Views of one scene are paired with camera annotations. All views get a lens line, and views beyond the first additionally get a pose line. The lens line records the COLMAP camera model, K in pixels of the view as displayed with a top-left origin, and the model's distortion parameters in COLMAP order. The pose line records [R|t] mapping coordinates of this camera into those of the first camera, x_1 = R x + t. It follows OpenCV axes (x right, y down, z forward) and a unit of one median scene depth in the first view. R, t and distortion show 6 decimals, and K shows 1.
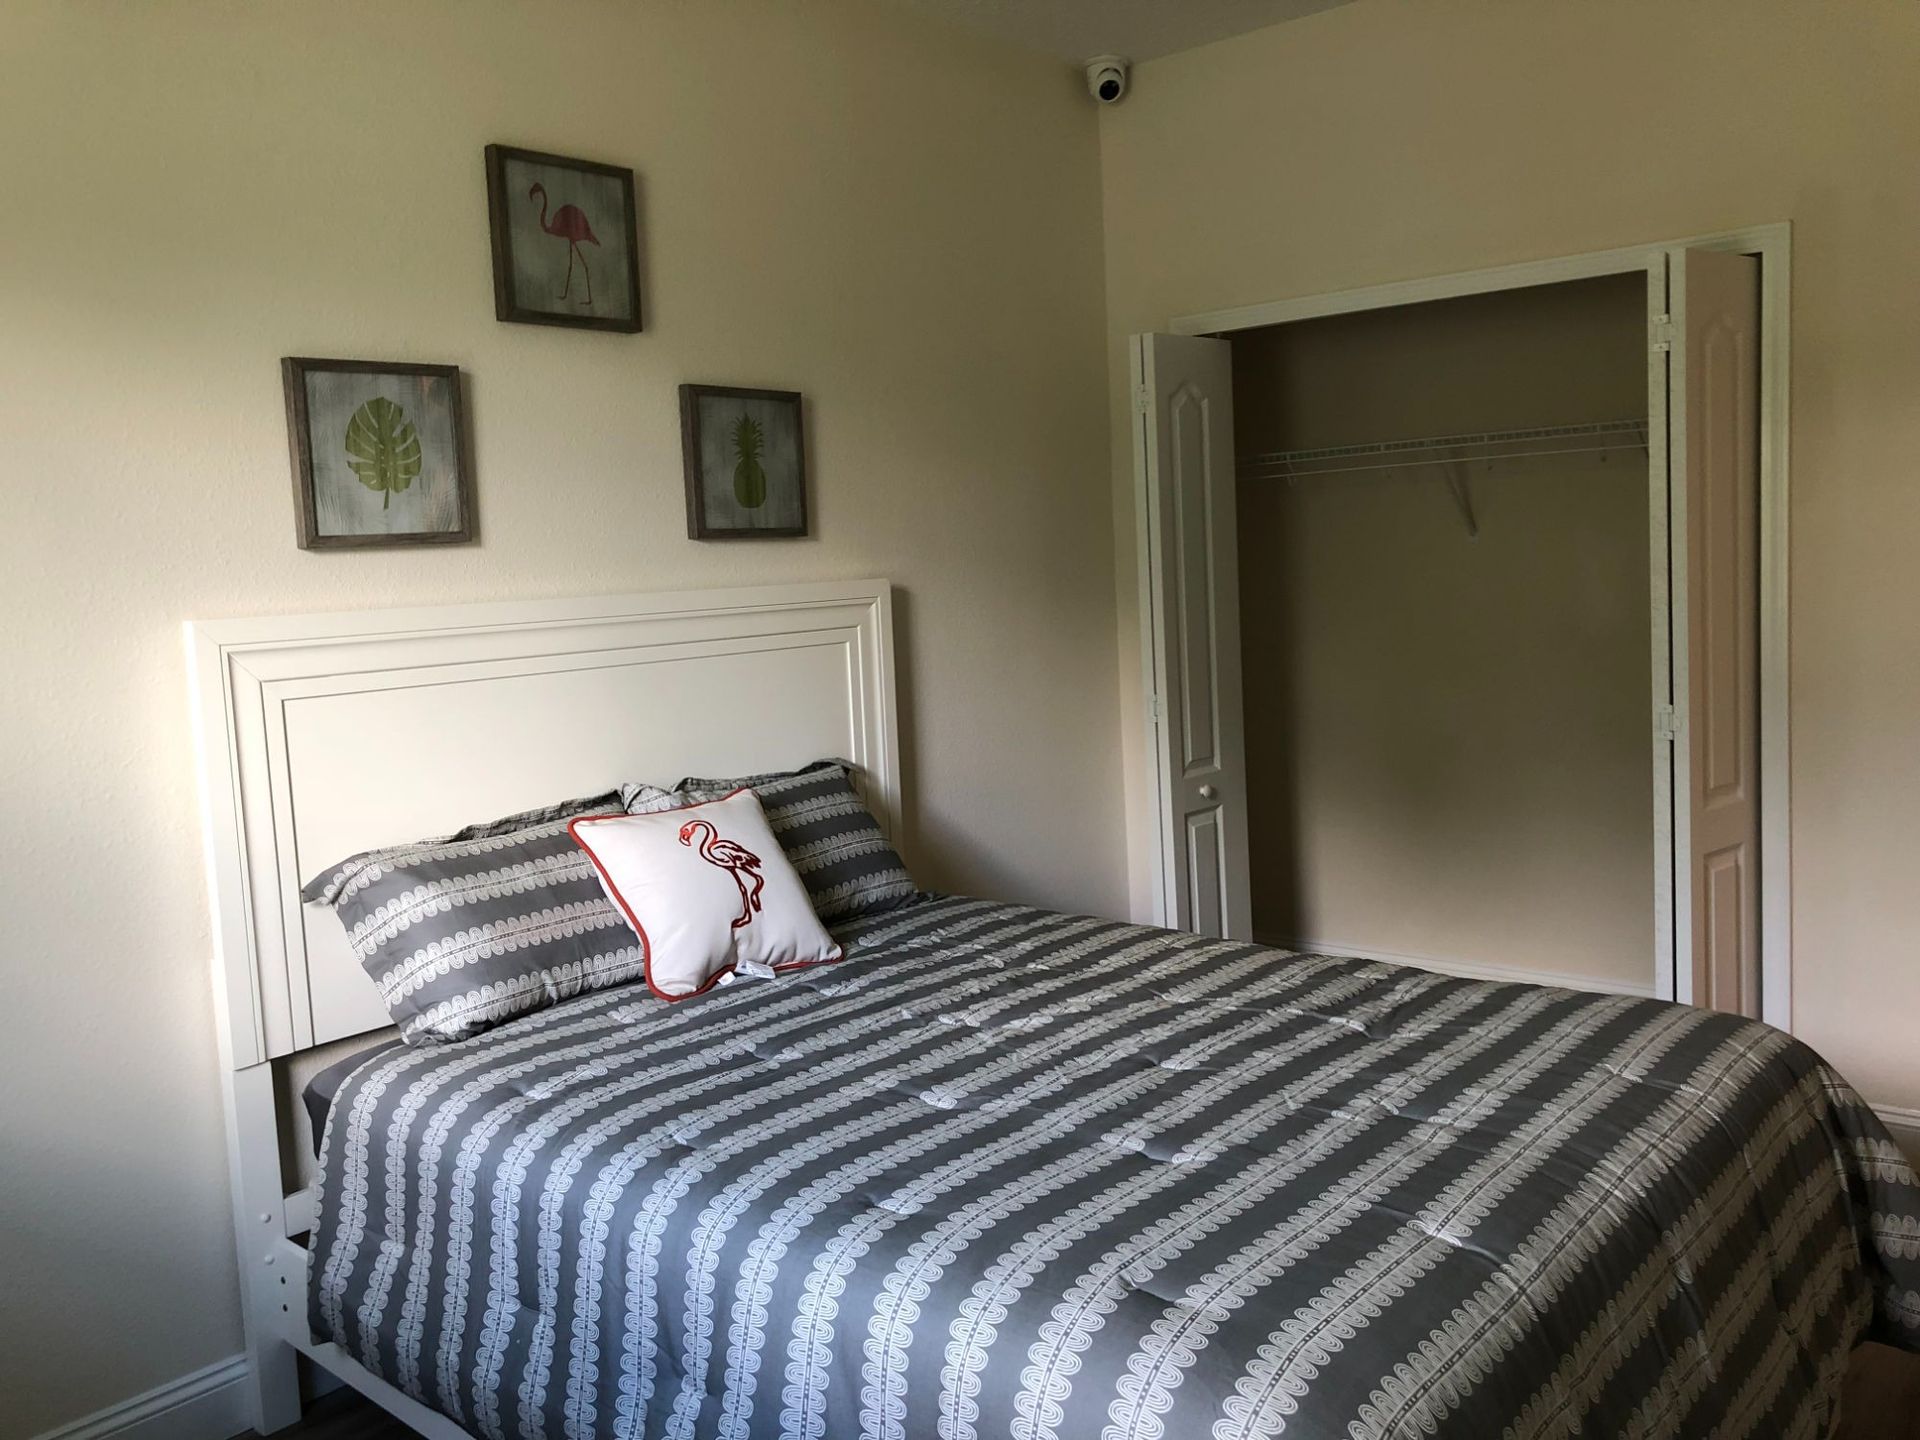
lens RADIAL K [[1586.4, 0, 957.5], [0, 1586.4, 728.4], [0, 0, 1]] dist [0.014173, 0.000763]
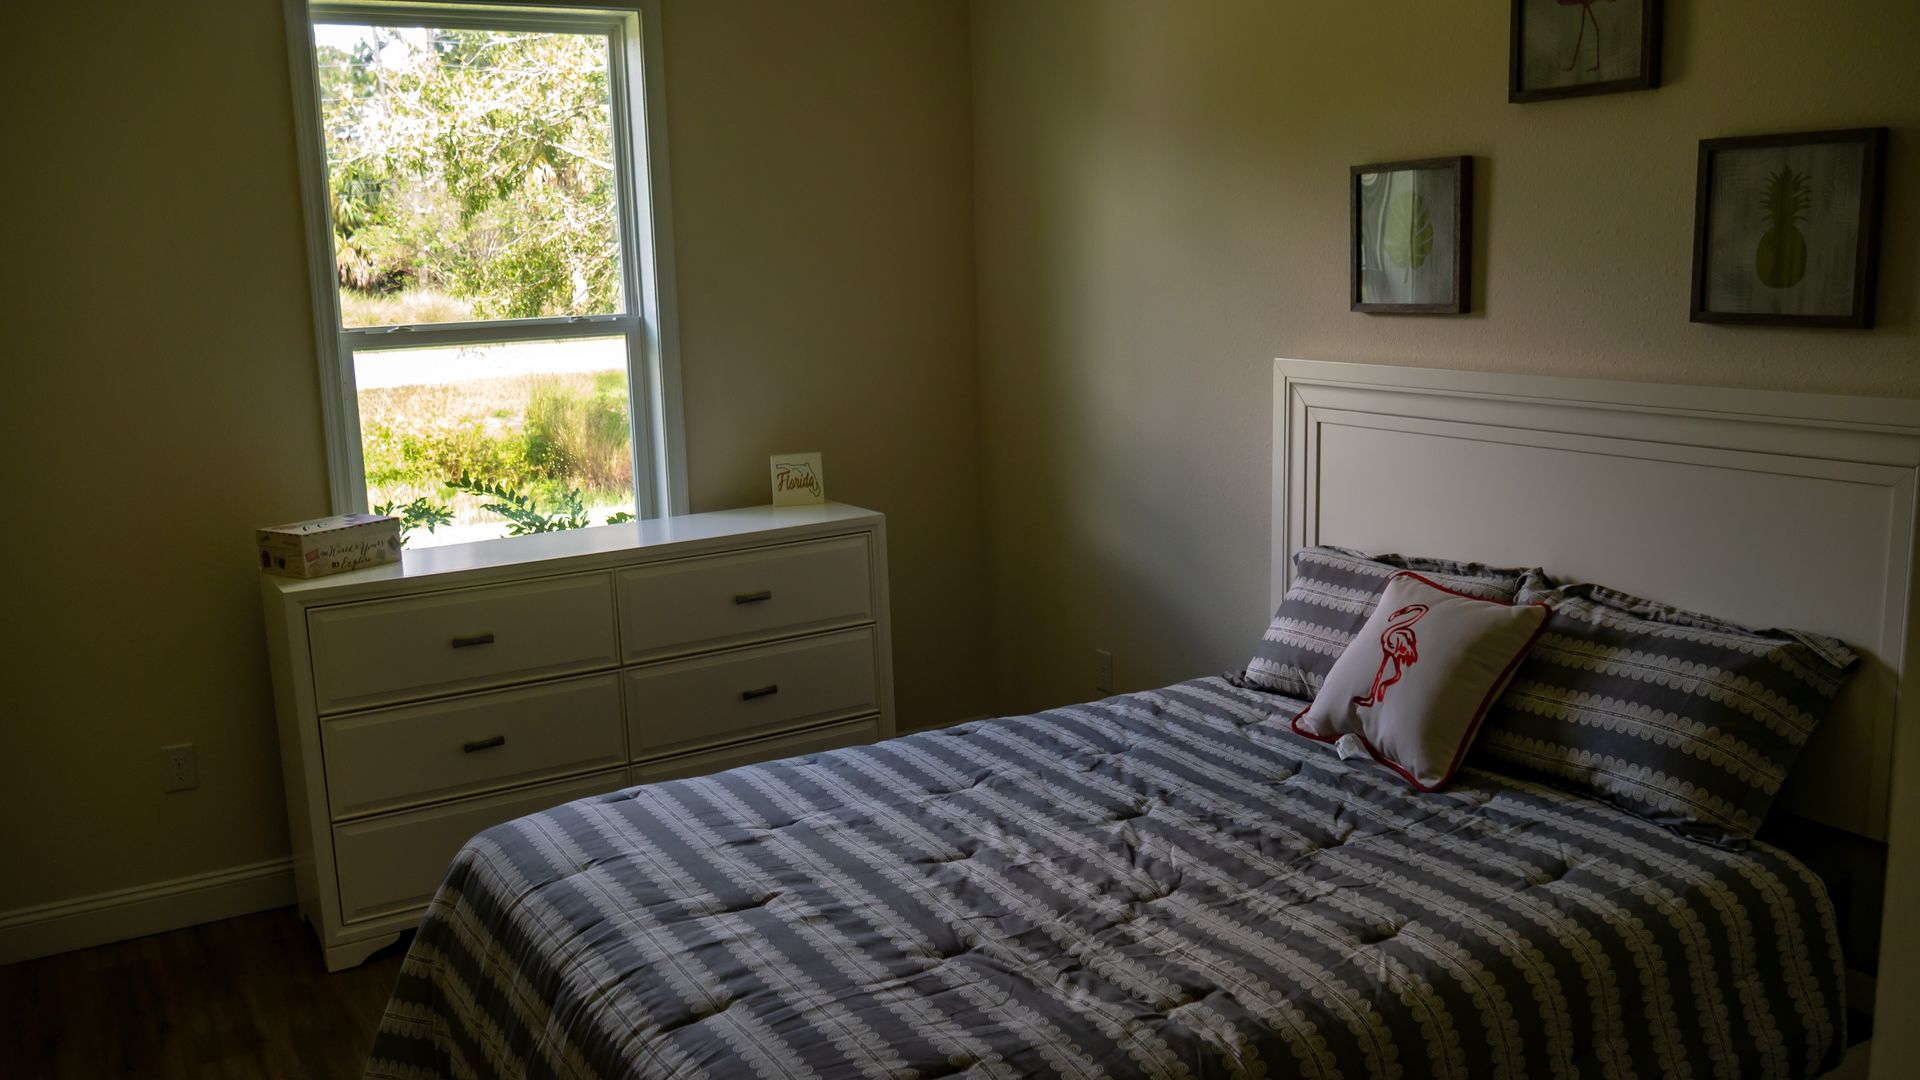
lens RADIAL K [[1634.7, 0, 957.1], [0, 1634.7, 533.9], [0, 0, 1]] dist [0.005233, -0.001969]
pose [[-0.339328, 0.221264, -0.914275, 0.904754], [-0.053173, 0.965876, 0.253487, -0.241629], [0.939164, 0.134629, -0.315984, 1.053628]]
